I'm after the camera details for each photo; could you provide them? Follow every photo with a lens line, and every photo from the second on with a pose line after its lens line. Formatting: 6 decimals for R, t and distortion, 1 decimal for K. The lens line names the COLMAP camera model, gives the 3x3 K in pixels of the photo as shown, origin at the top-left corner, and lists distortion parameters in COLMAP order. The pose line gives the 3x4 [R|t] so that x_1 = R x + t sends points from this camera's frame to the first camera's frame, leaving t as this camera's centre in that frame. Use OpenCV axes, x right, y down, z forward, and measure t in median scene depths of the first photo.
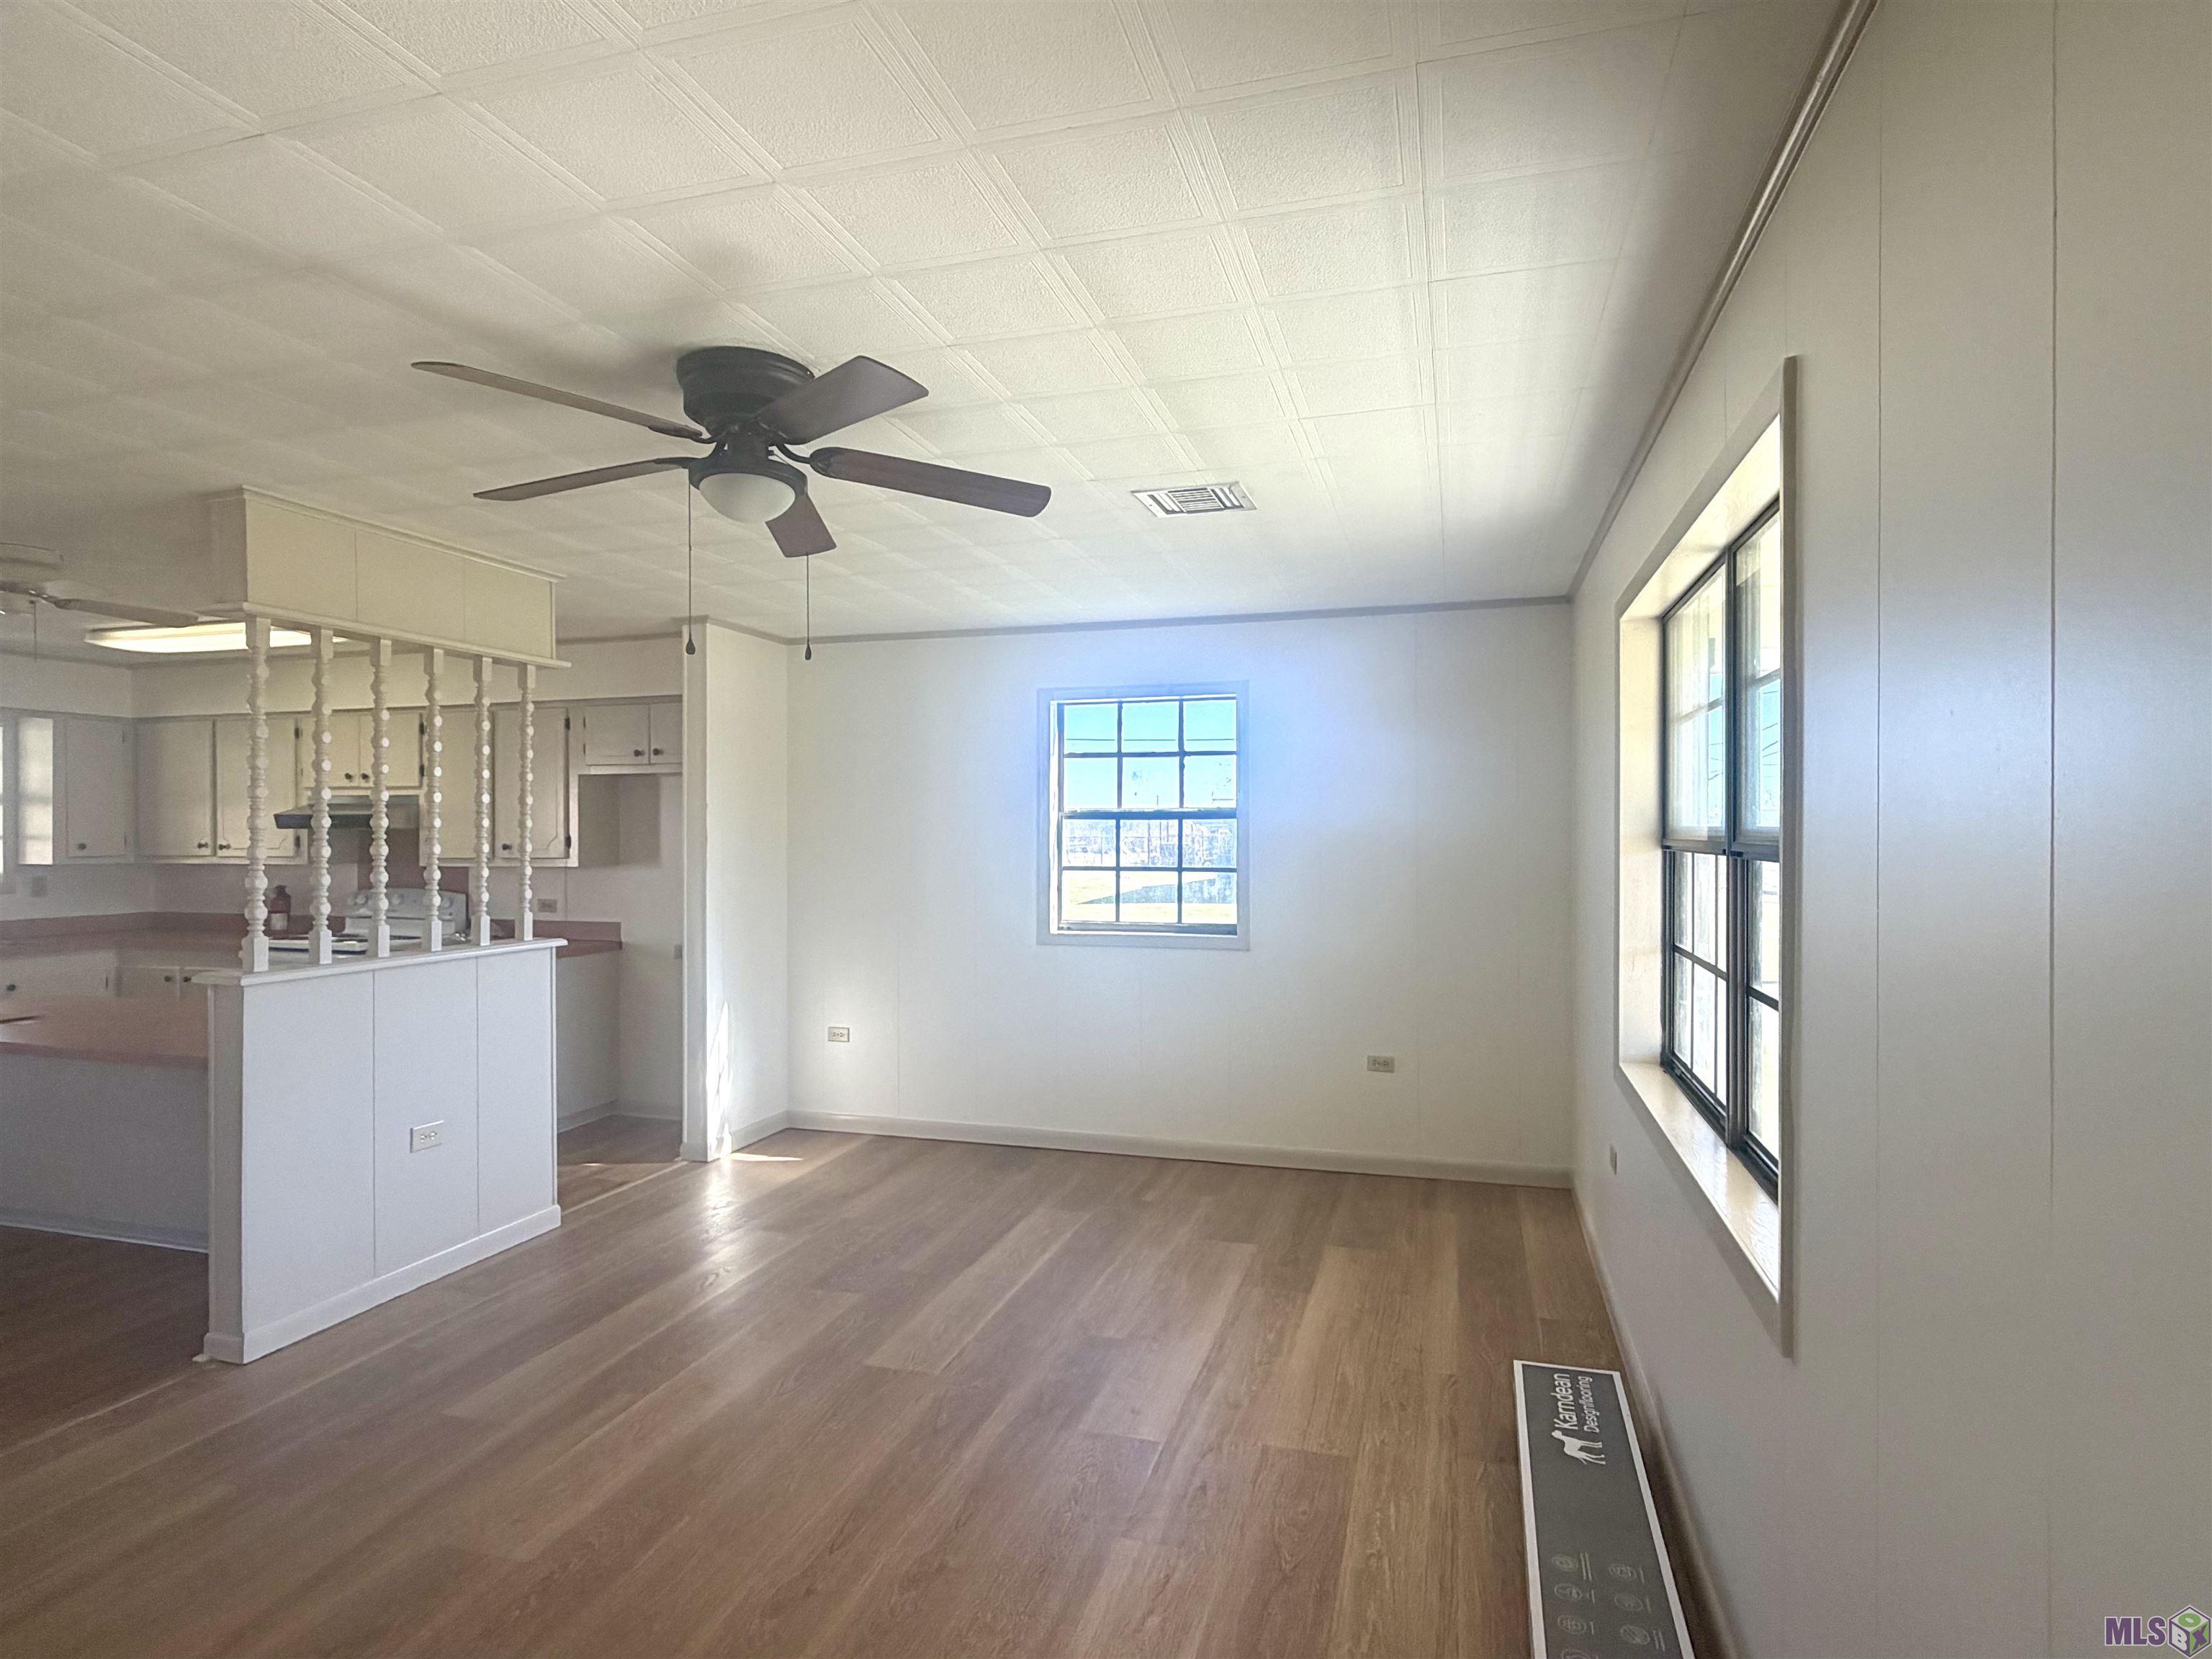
lens RADIAL K [[1193.1, 0, 1106.0], [0, 1193.1, 837.9], [0, 0, 1]] dist [-0.001991, -0.000443]
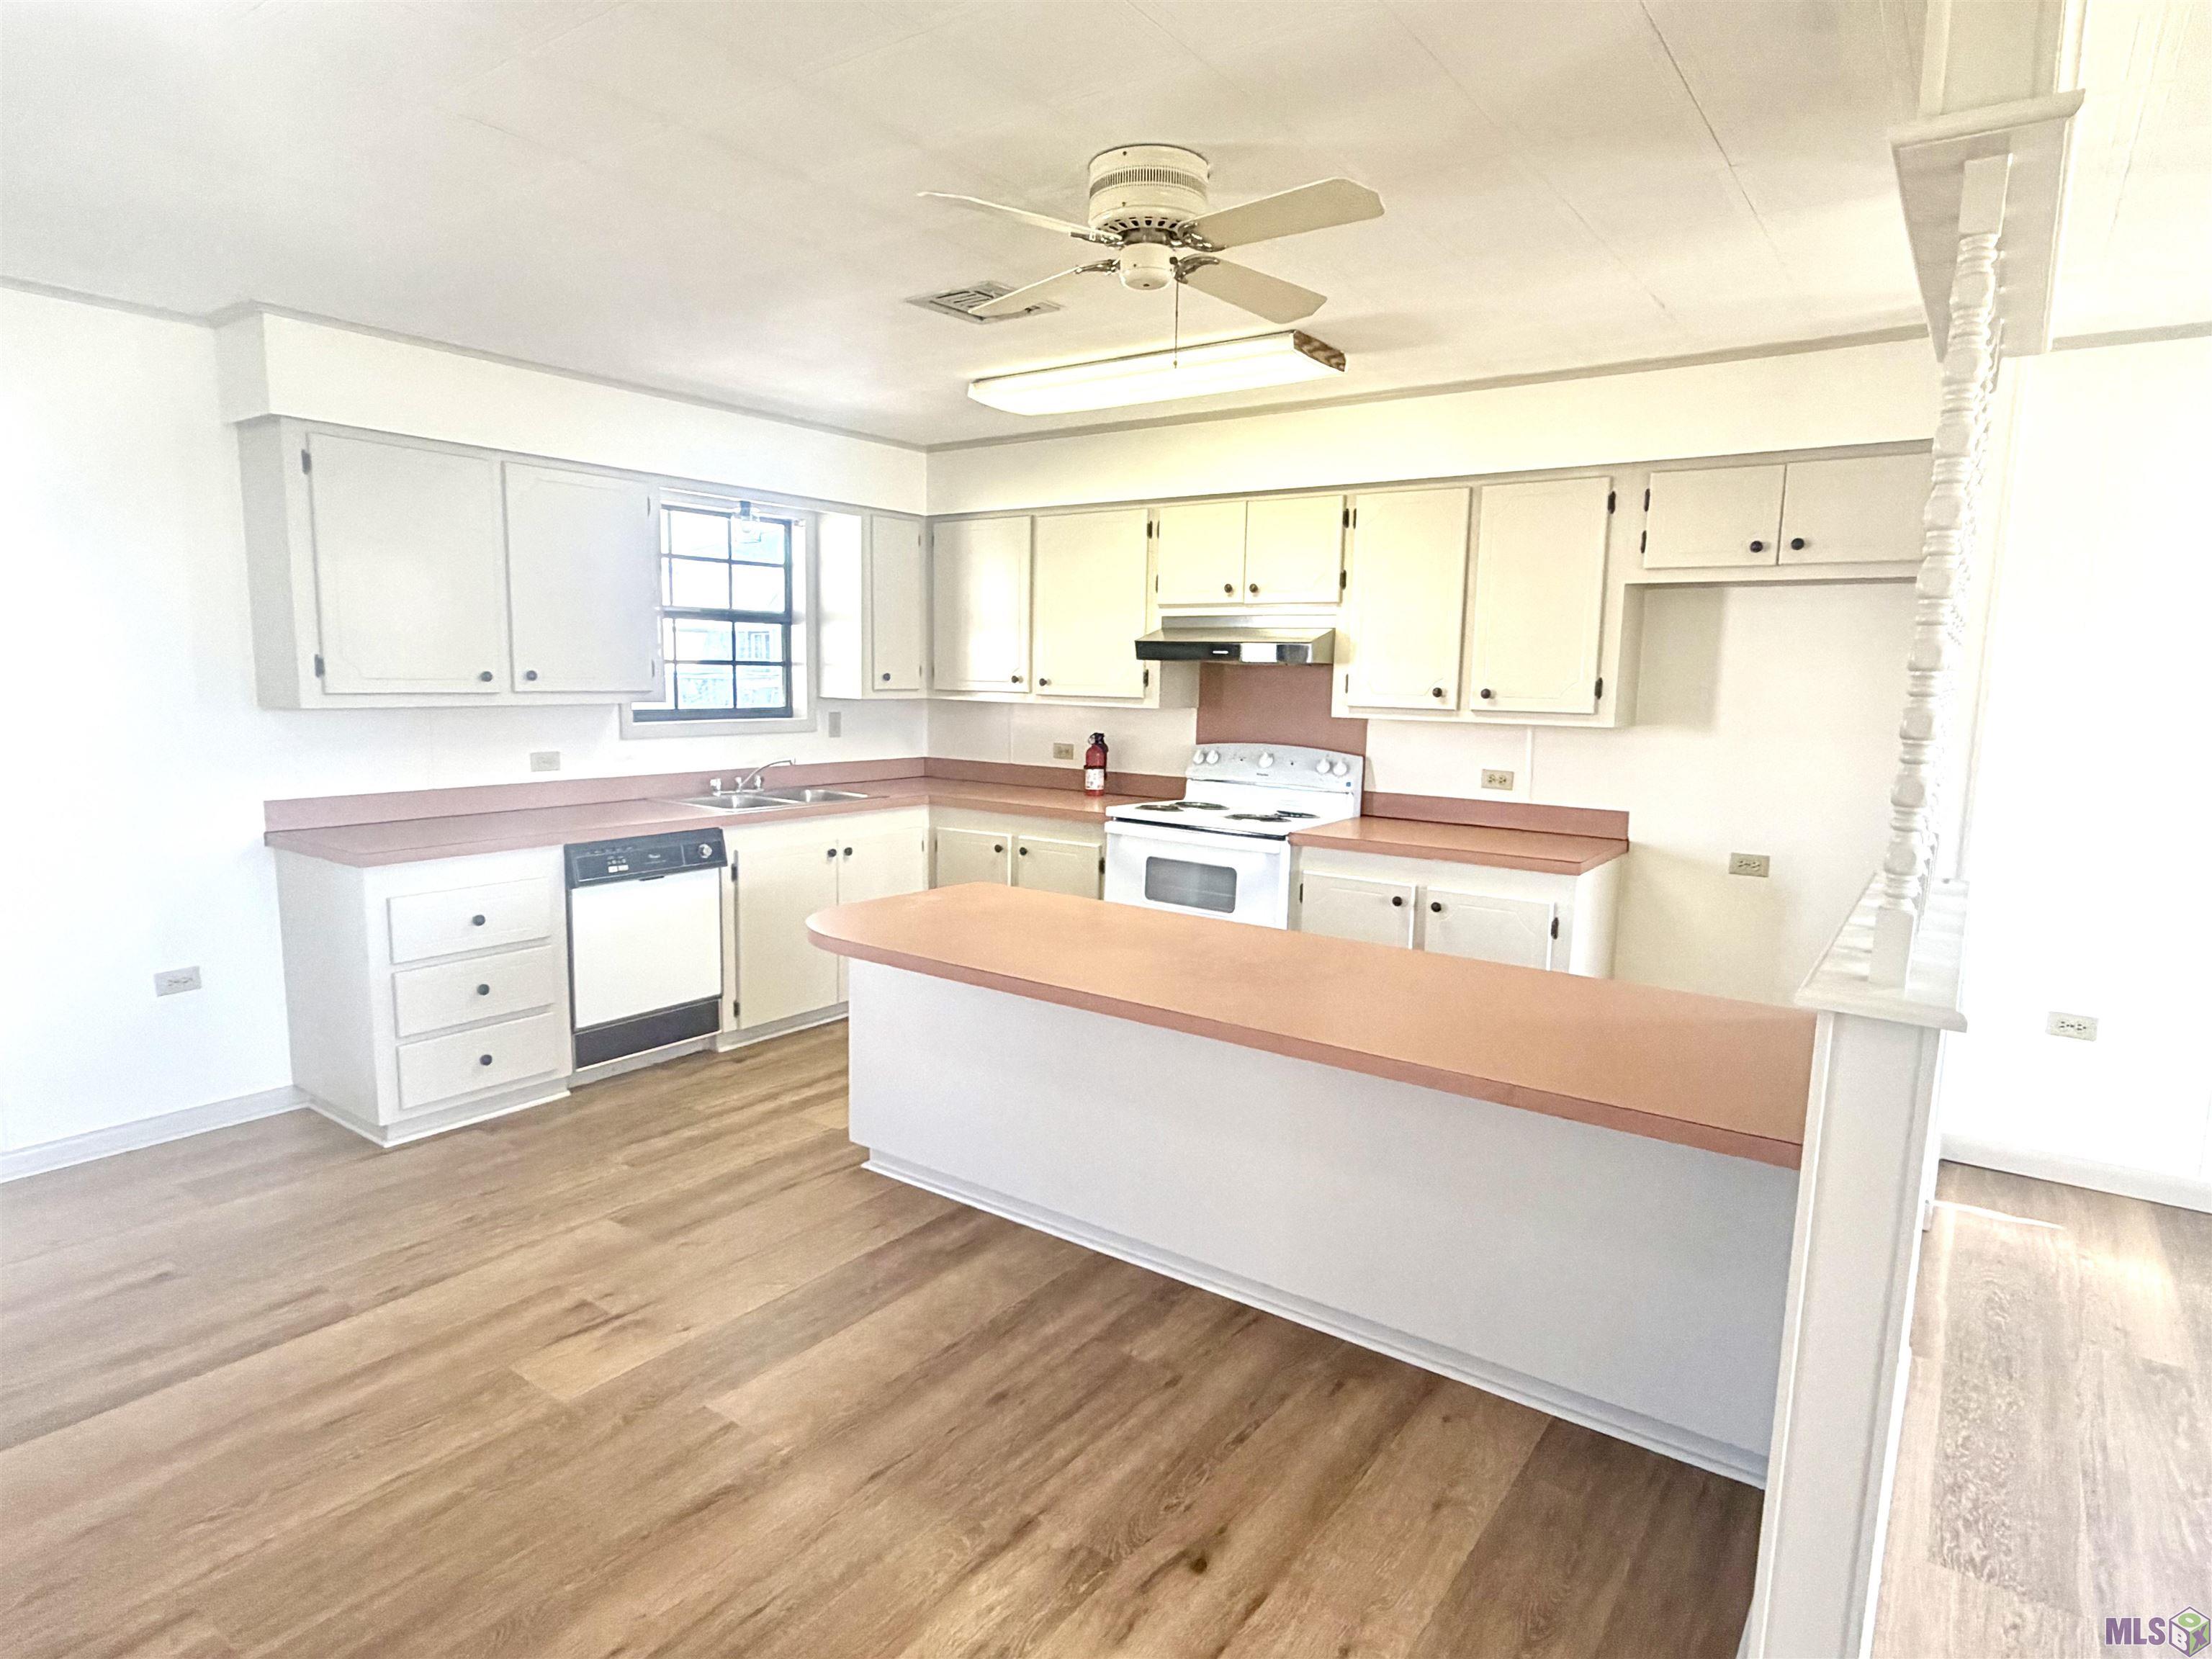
lens RADIAL K [[1239.5, 0, 1097.9], [0, 1239.5, 856.7], [0, 0, 1]] dist [-0.004810, -0.000504]
pose [[0.942404, 0.071477, -0.326751, -0.518365], [-0.025605, 0.989450, 0.142595, 0.005061], [0.333496, -0.126015, 0.934292, 0.284085]]
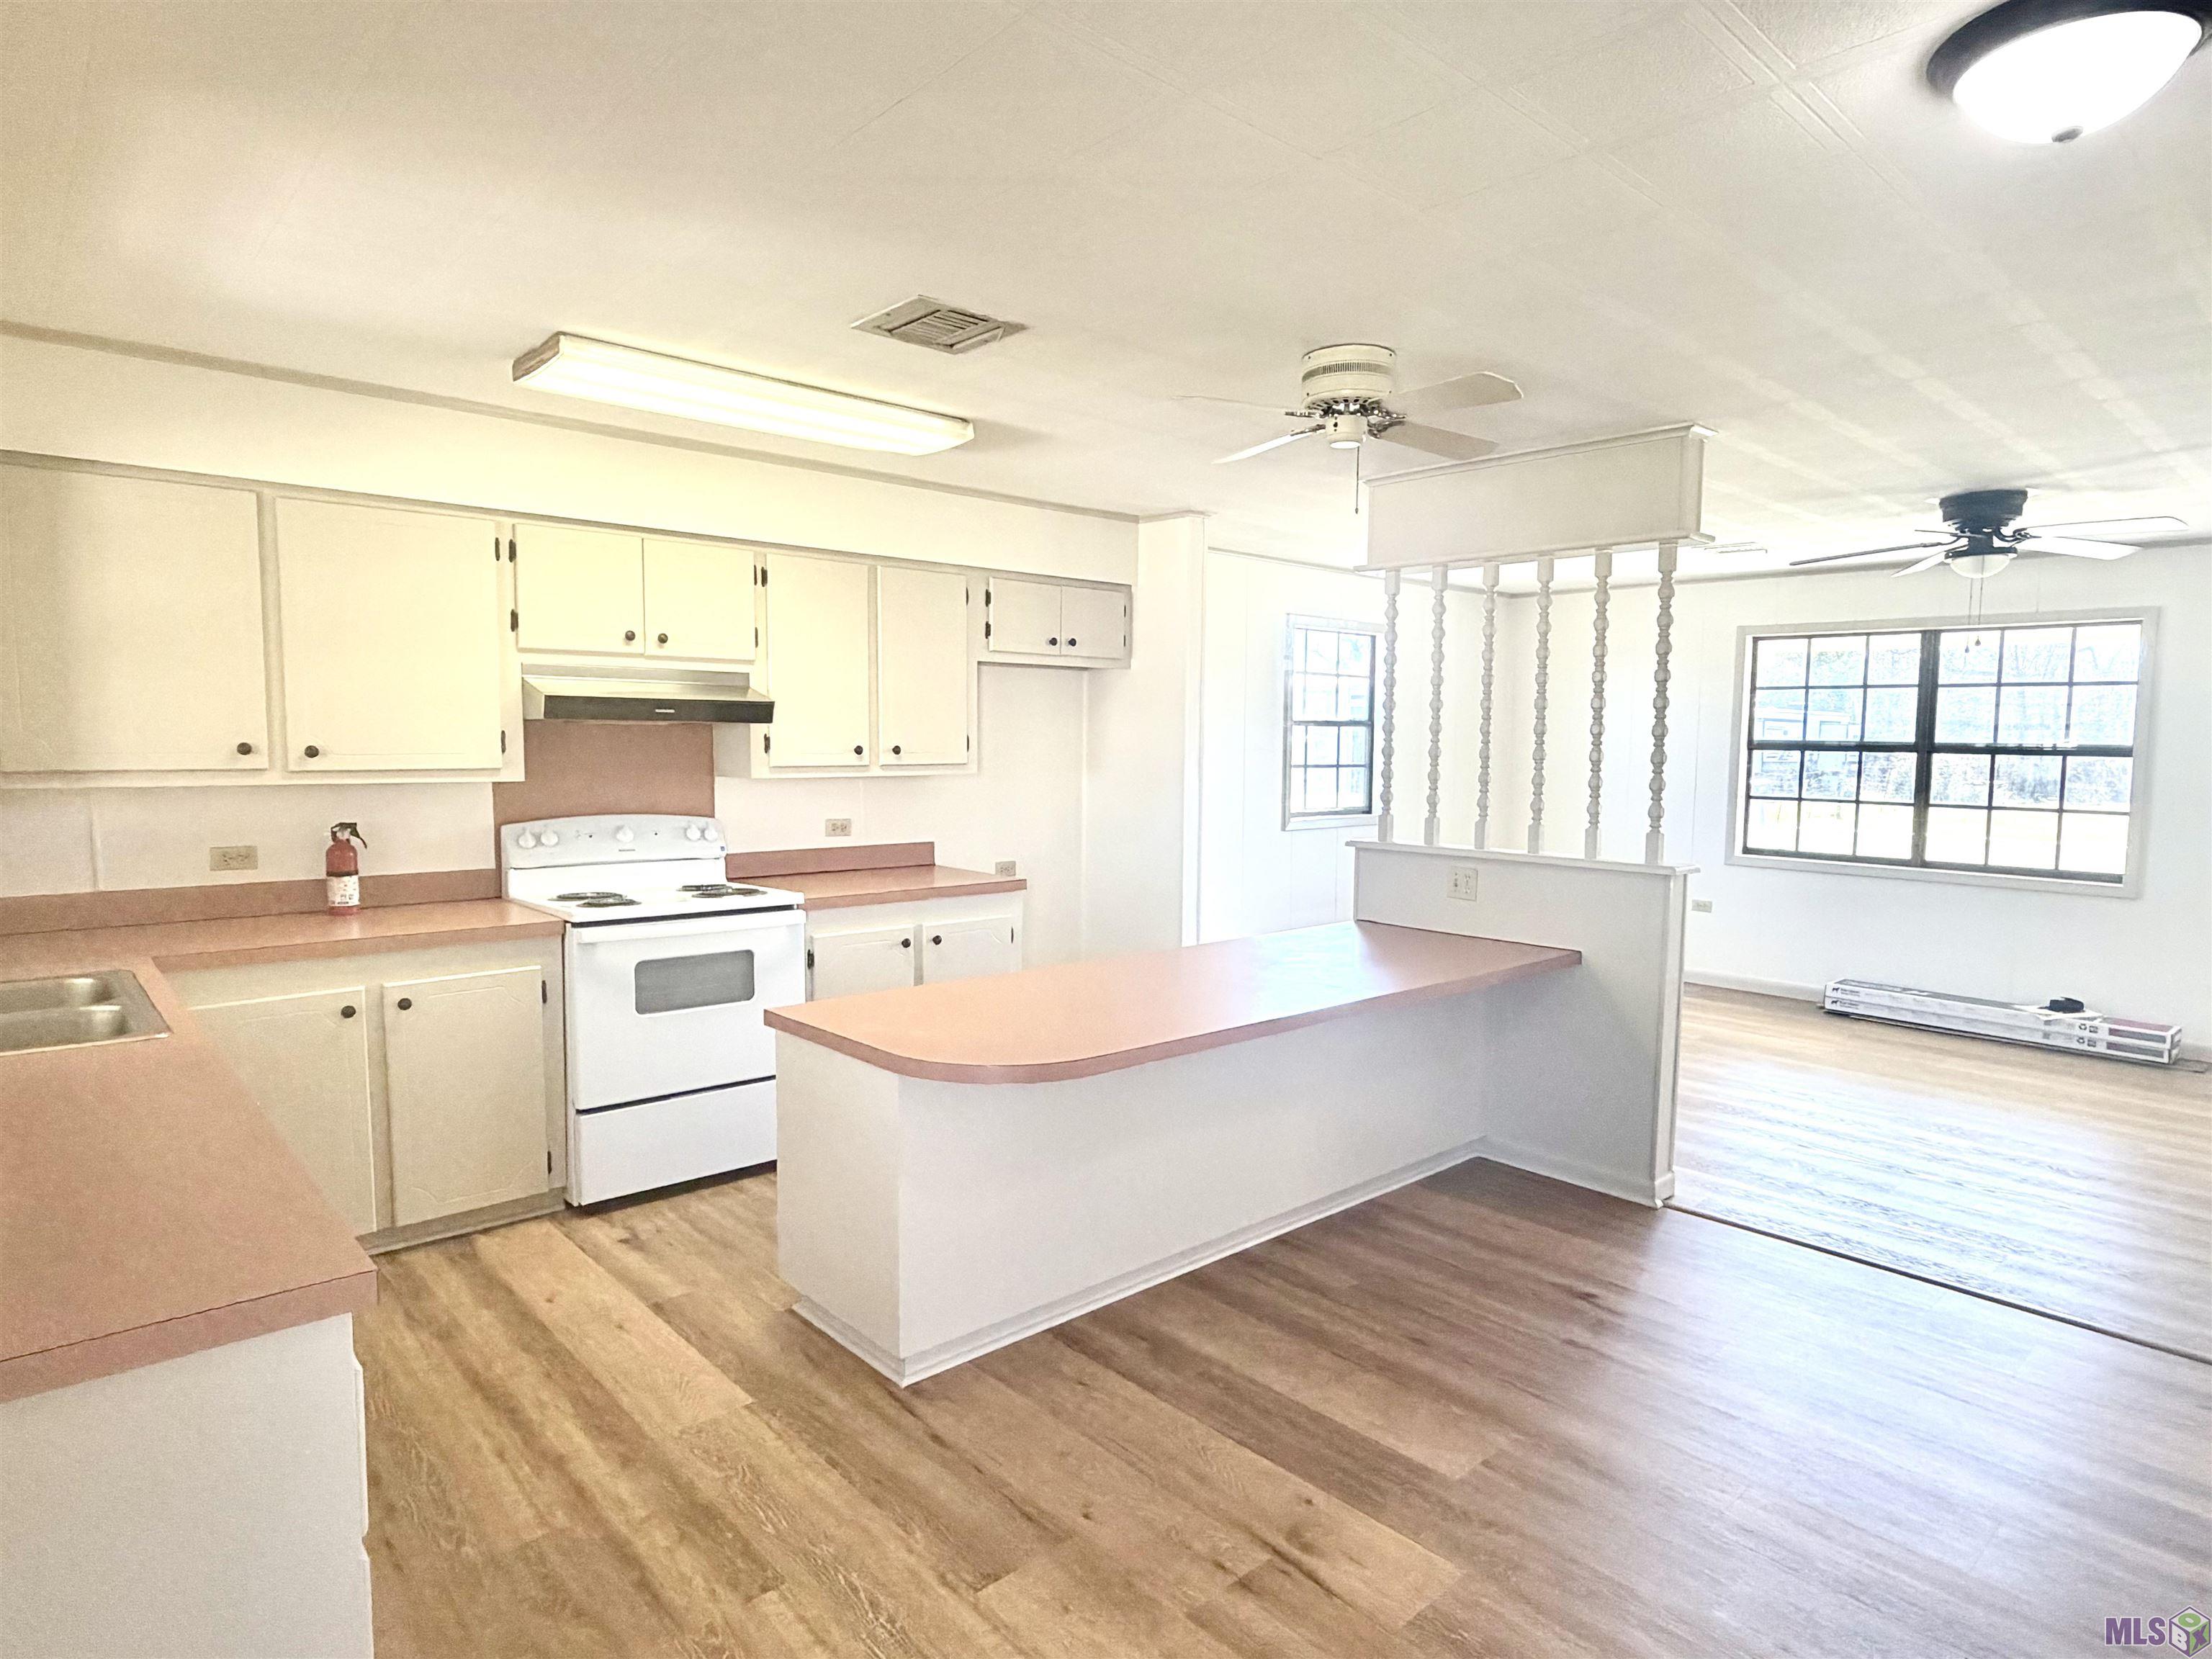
lens RADIAL K [[1253.3, 0, 1097.1], [0, 1253.3, 839.0], [0, 0, 1]] dist [0.004717, 0.001873]
pose [[0.519648, -0.062431, 0.852096, -1.227359], [-0.003345, 0.997170, 0.075100, 0.004205], [-0.854374, -0.041876, 0.517969, 0.516517]]
